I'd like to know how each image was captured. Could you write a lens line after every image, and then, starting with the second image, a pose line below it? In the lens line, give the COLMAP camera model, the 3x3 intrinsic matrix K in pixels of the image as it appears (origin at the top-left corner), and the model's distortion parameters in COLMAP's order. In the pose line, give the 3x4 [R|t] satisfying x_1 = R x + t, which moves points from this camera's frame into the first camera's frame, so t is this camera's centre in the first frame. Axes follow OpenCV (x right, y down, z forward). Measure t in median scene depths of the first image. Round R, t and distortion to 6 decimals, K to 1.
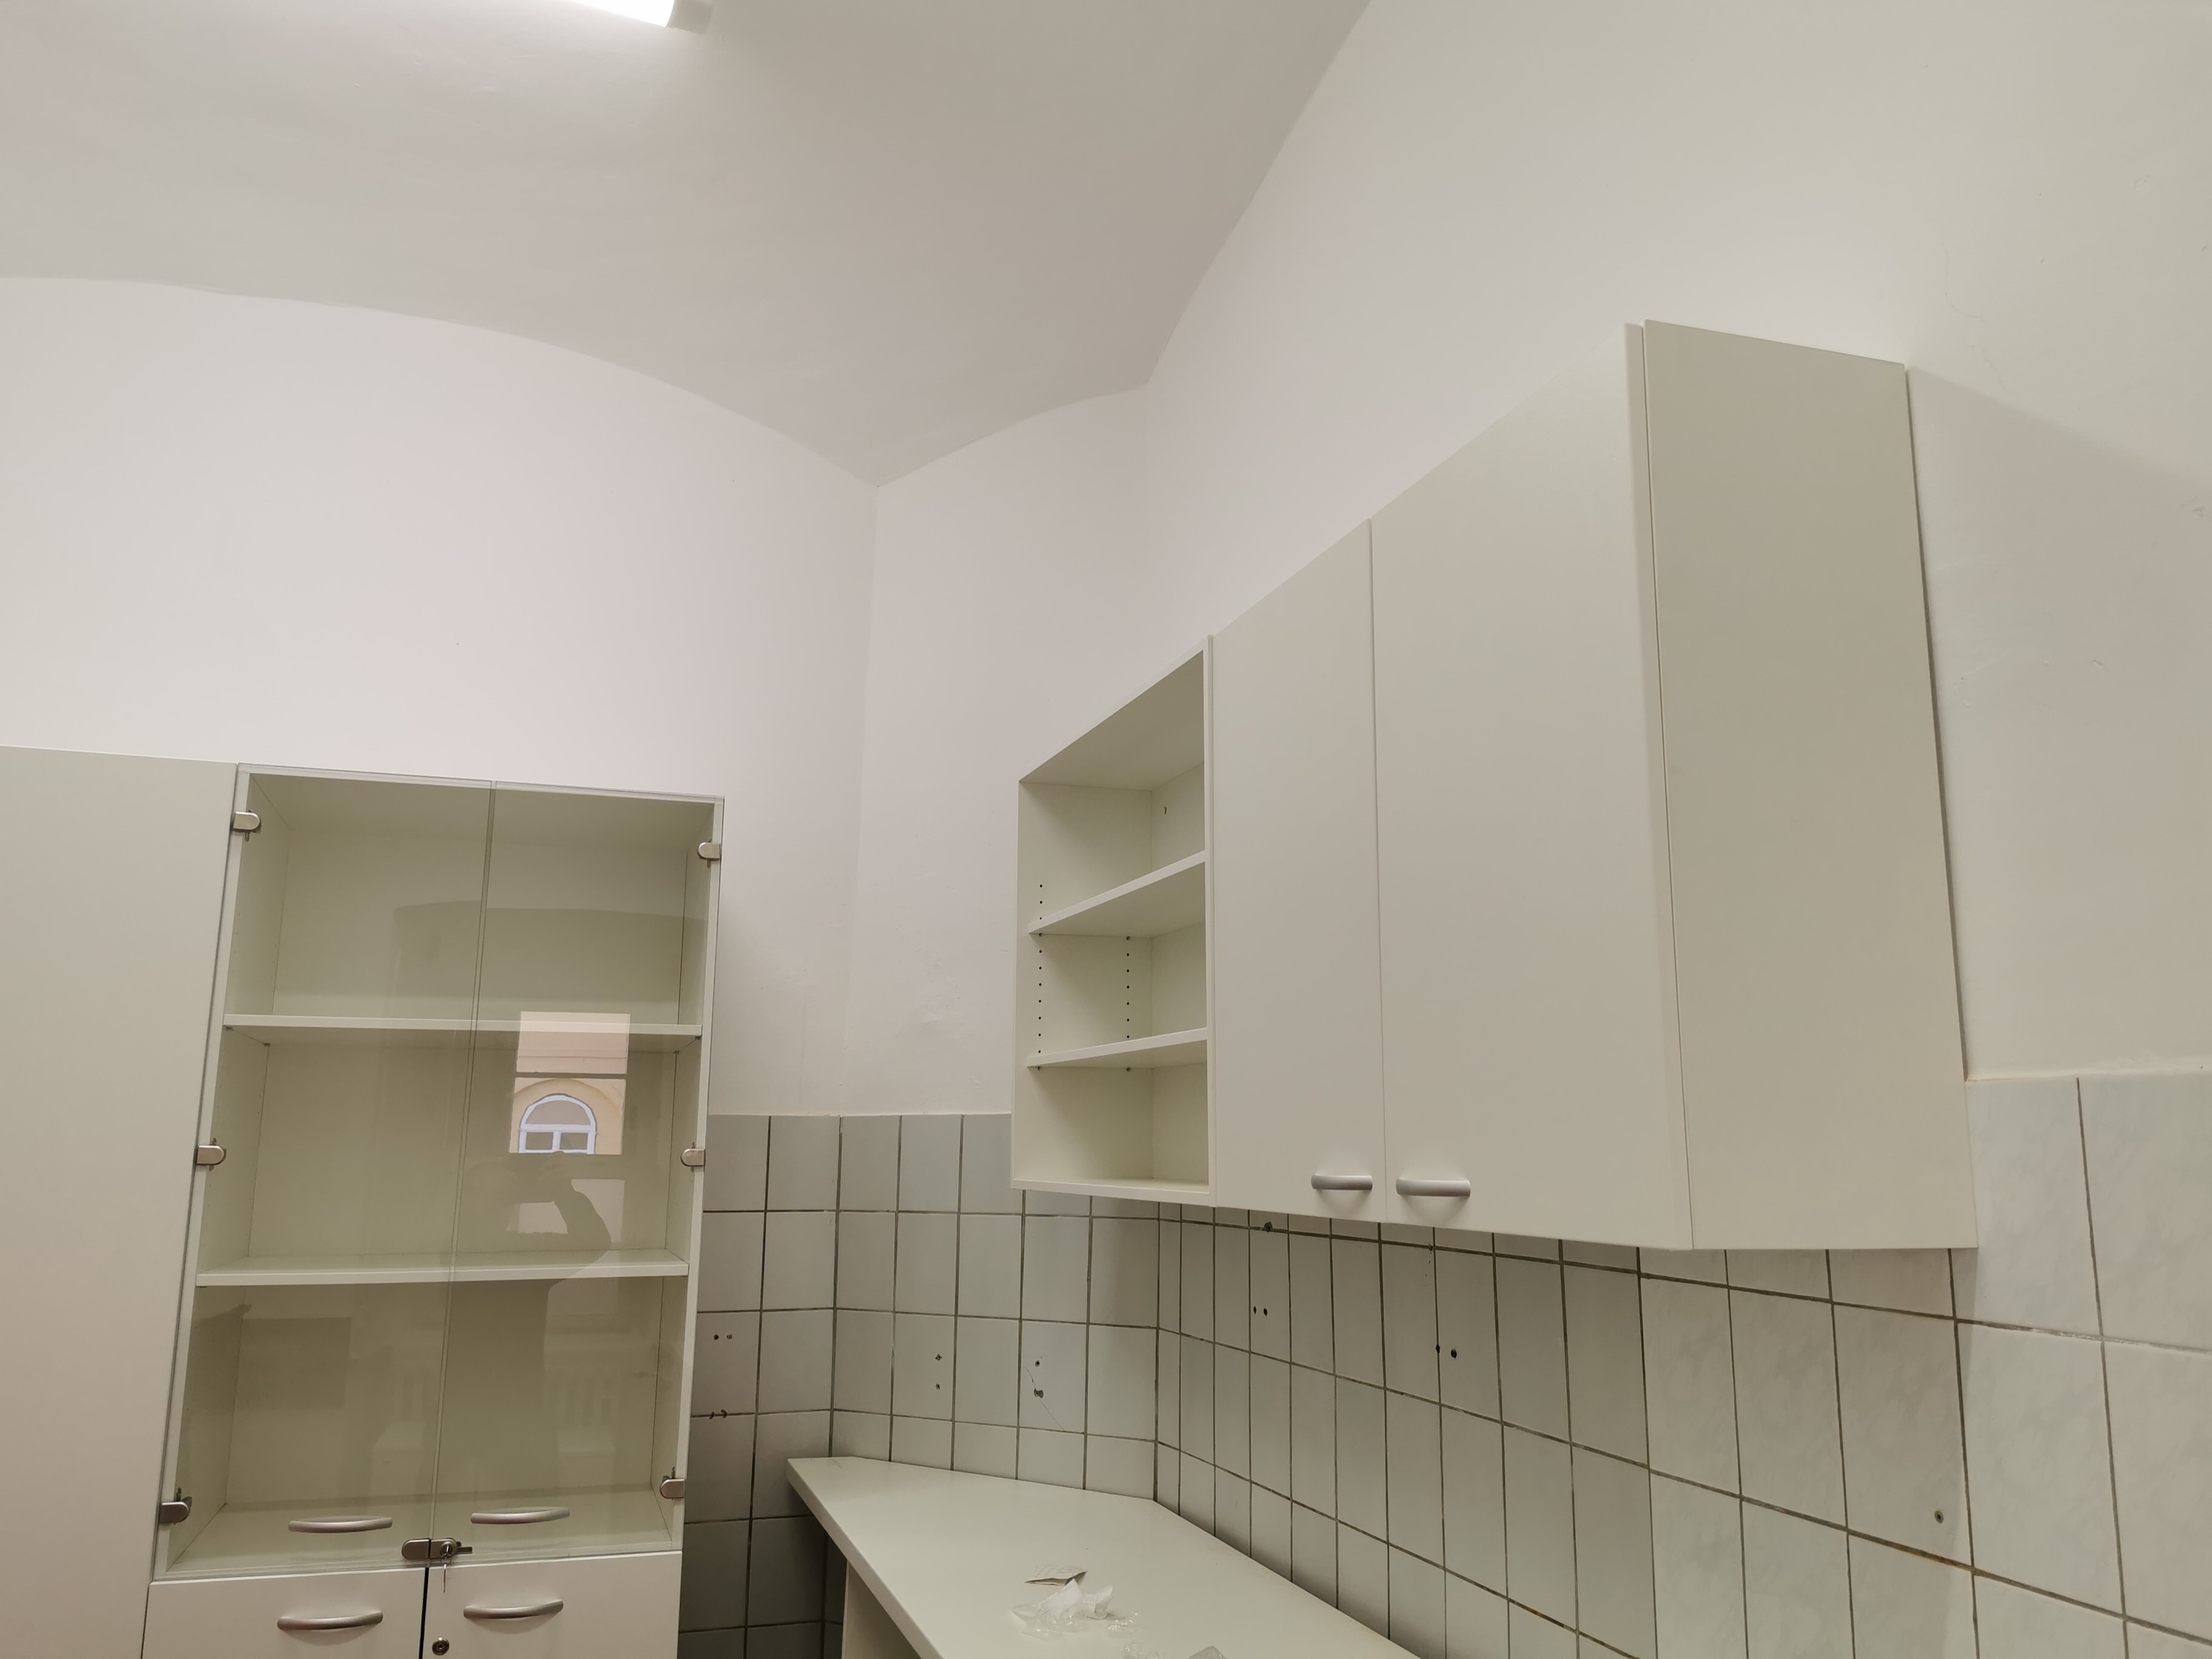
lens RADIAL K [[1688.8, 0, 1106.0], [0, 1688.8, 829.5], [0, 0, 1]] dist [0.058972, -0.095545]
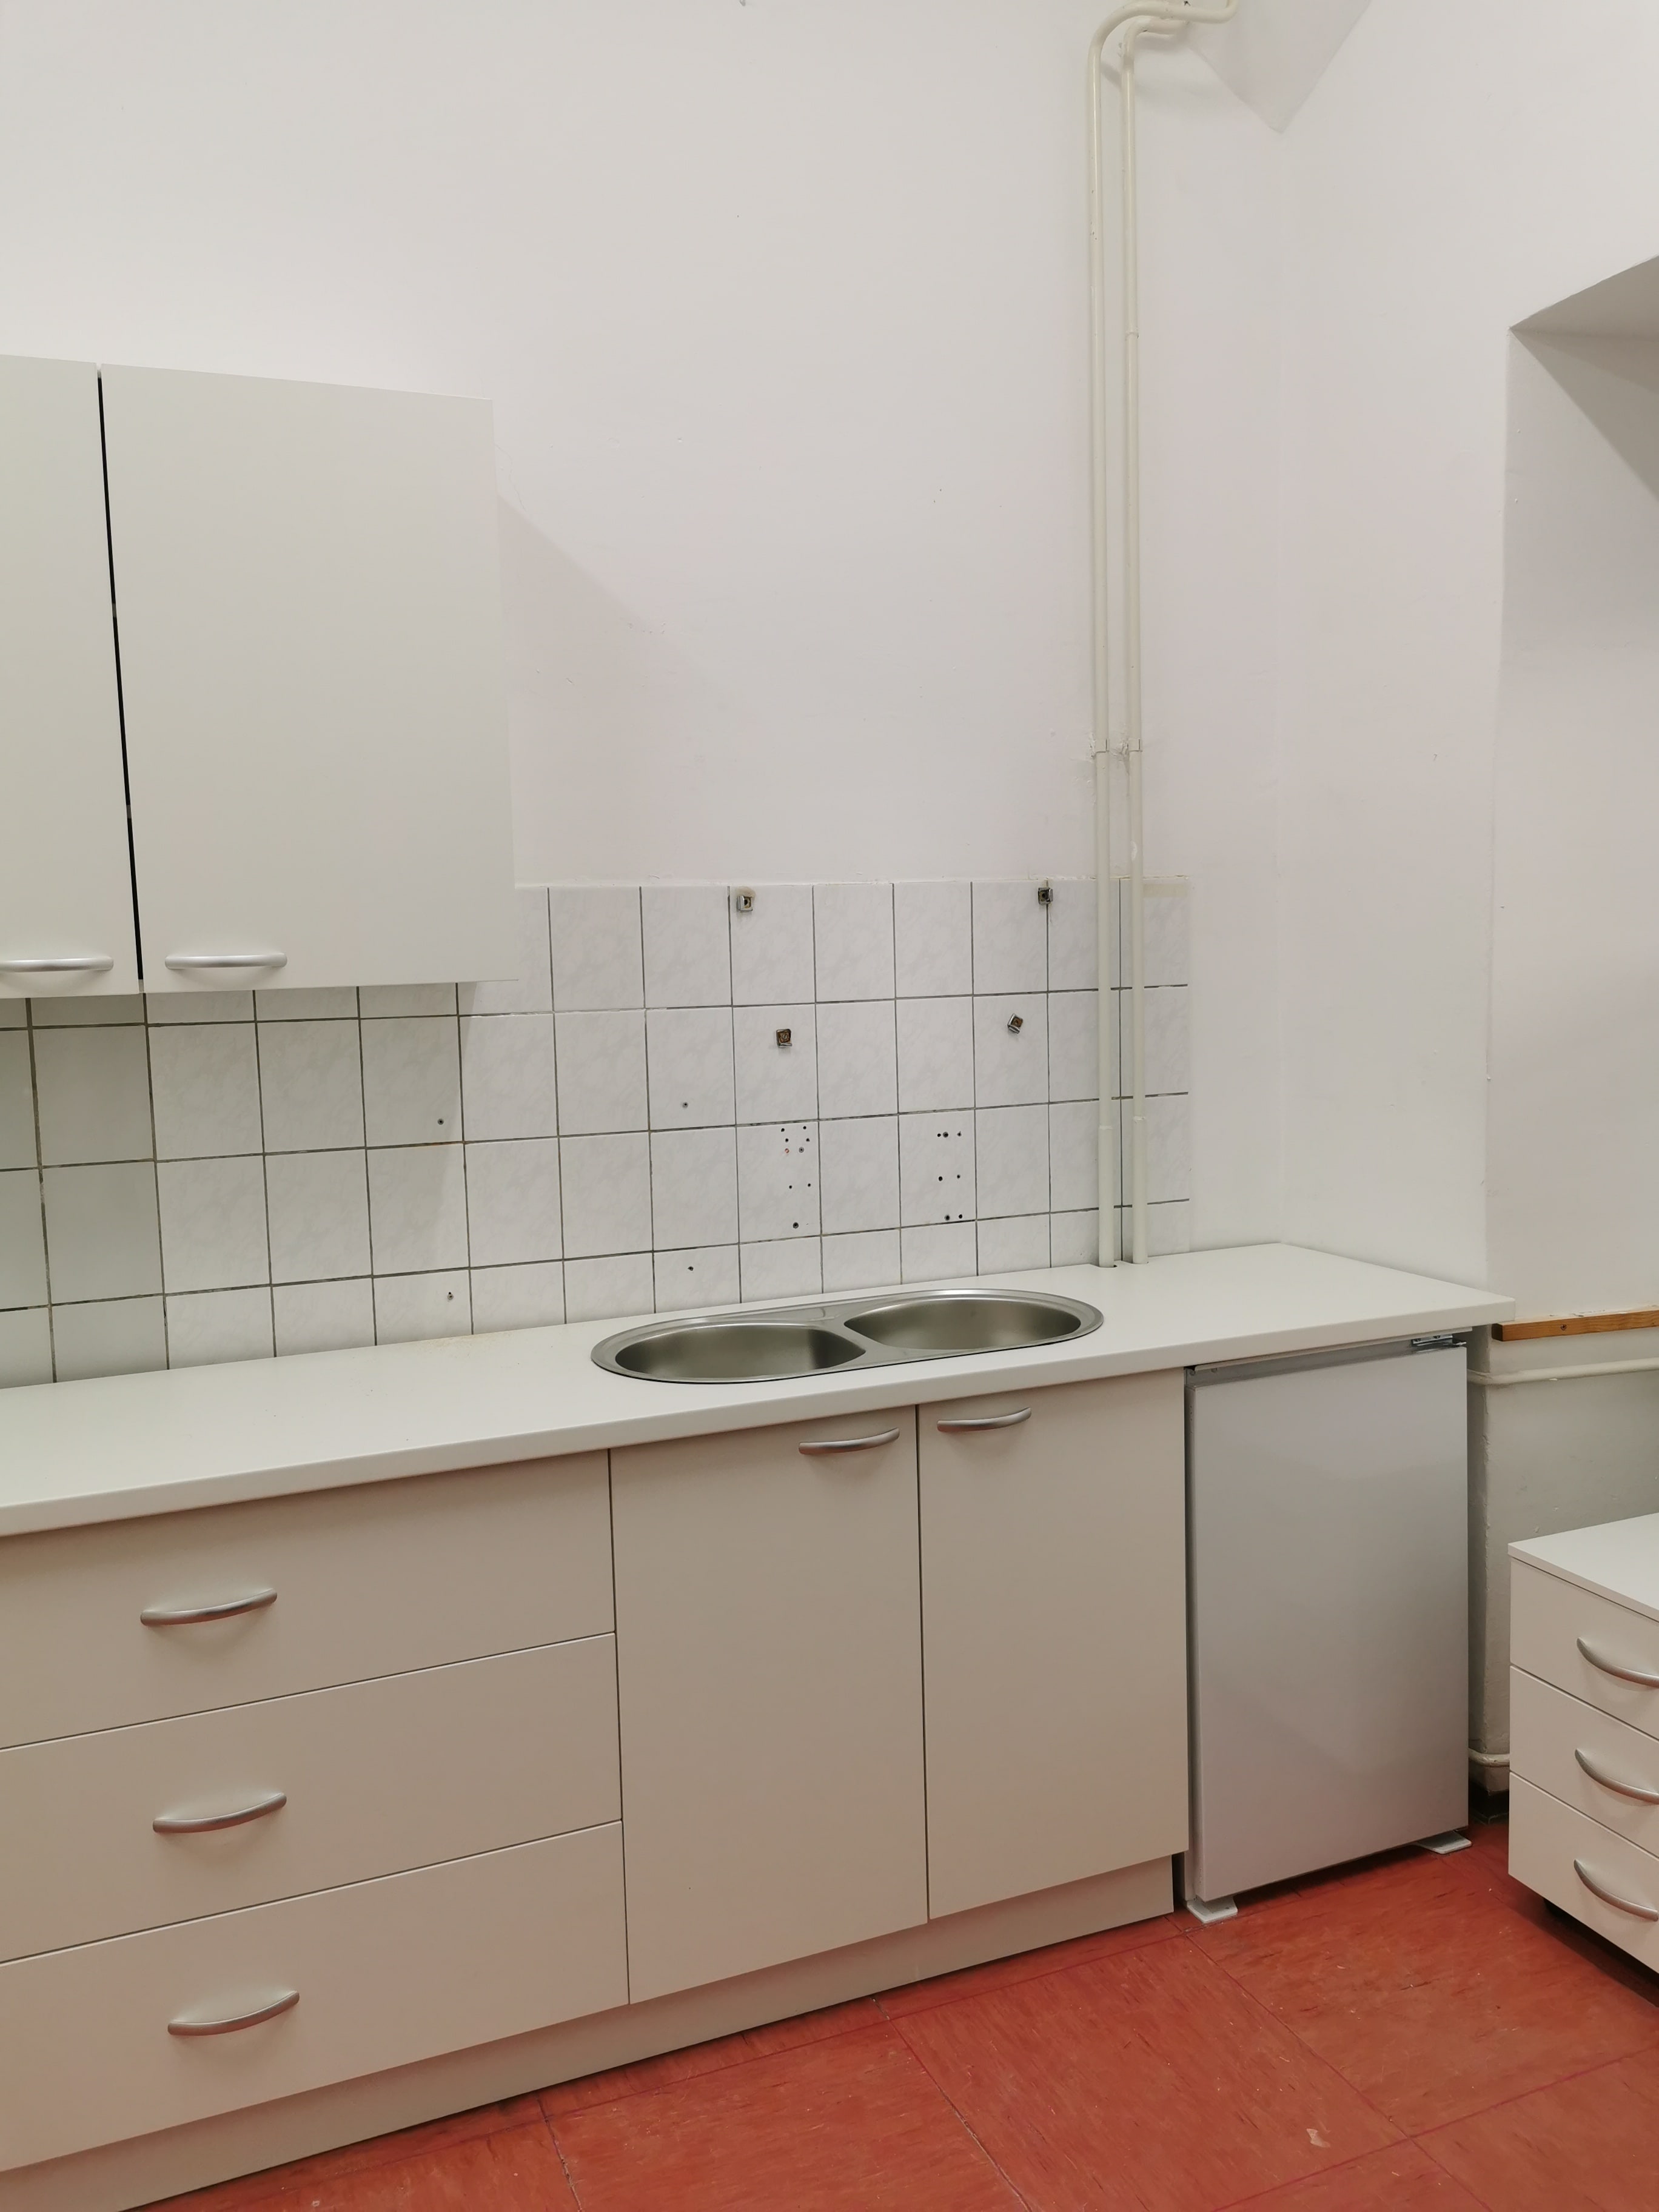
lens RADIAL K [[1716.1, 0, 829.5], [0, 1716.1, 1106.0], [0, 0, 1]] dist [0.058267, -0.090328]
pose [[-0.057870, -0.110578, 0.992181, -0.714344], [-0.159147, 0.982159, 0.100178, 0.066836], [-0.985557, -0.152105, -0.074436, 0.369166]]
